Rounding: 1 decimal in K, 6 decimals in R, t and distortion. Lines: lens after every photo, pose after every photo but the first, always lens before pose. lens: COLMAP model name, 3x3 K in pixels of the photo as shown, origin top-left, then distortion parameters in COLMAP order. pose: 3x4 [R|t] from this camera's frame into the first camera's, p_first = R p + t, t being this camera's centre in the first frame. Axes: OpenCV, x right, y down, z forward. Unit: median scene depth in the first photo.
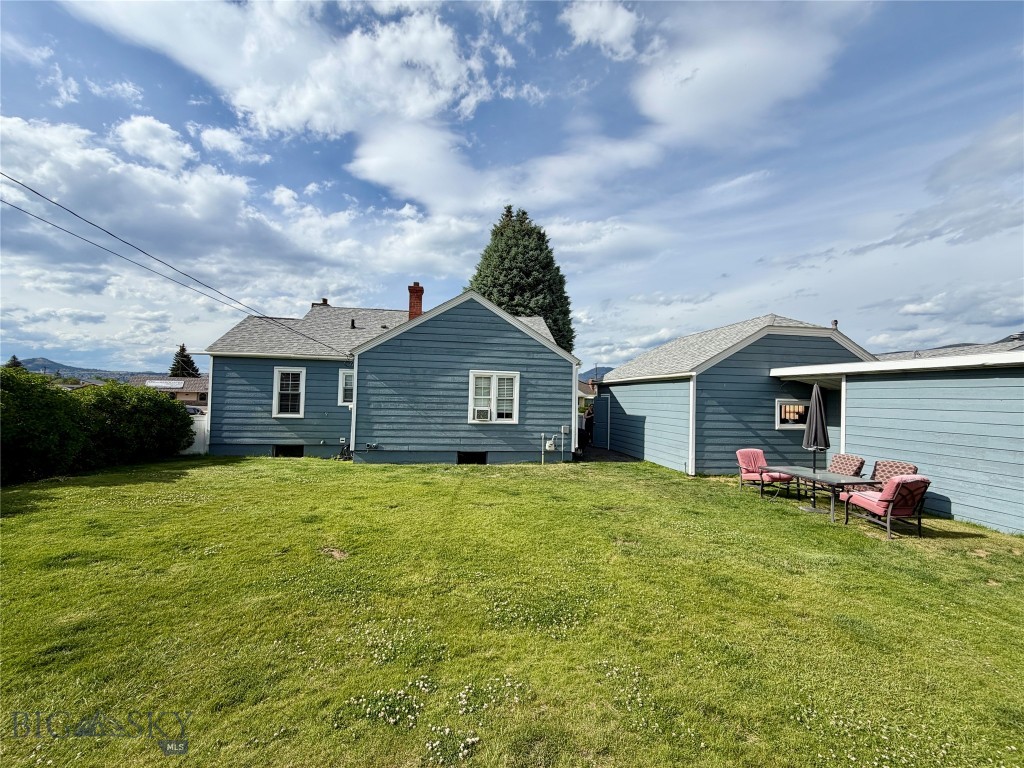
lens RADIAL K [[408.1, 0, 509.5], [0, 408.1, 382.6], [0, 0, 1]] dist [-0.003299, 0.000613]
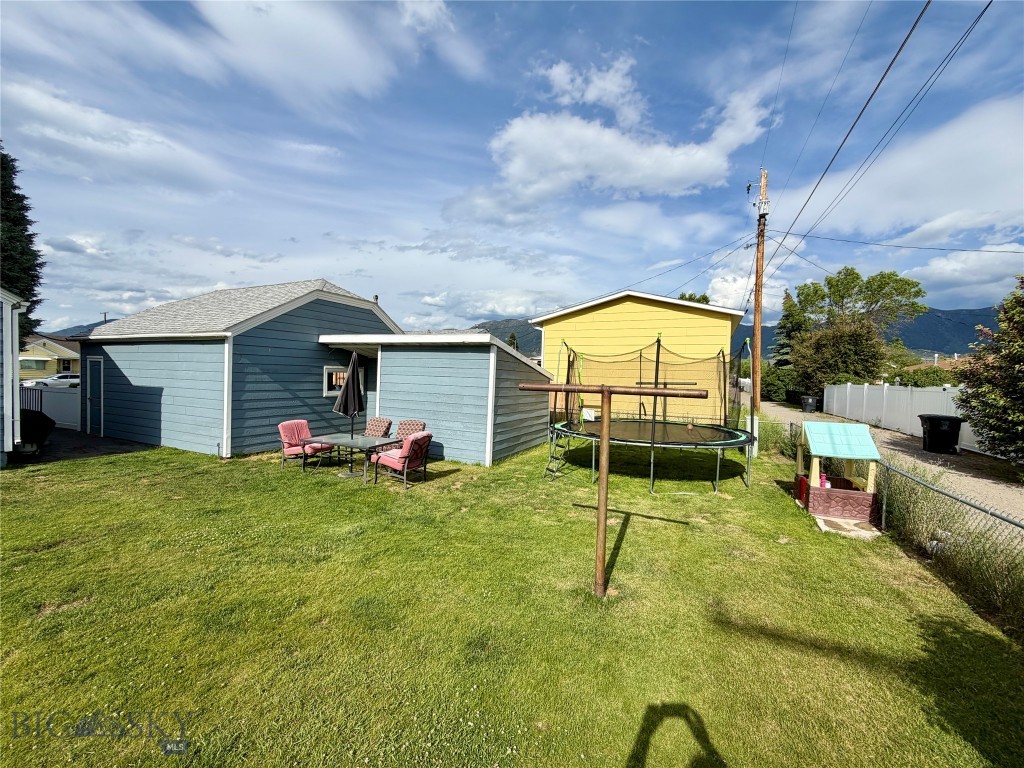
lens RADIAL K [[408.1, 0, 509.5], [0, 408.1, 382.6], [0, 0, 1]] dist [-0.003299, 0.000613]
pose [[0.557124, -0.024528, 0.830067, 0.124150], [-0.045409, 0.997168, 0.059943, 0.000471], [-0.829187, -0.071088, 0.554432, 0.115782]]
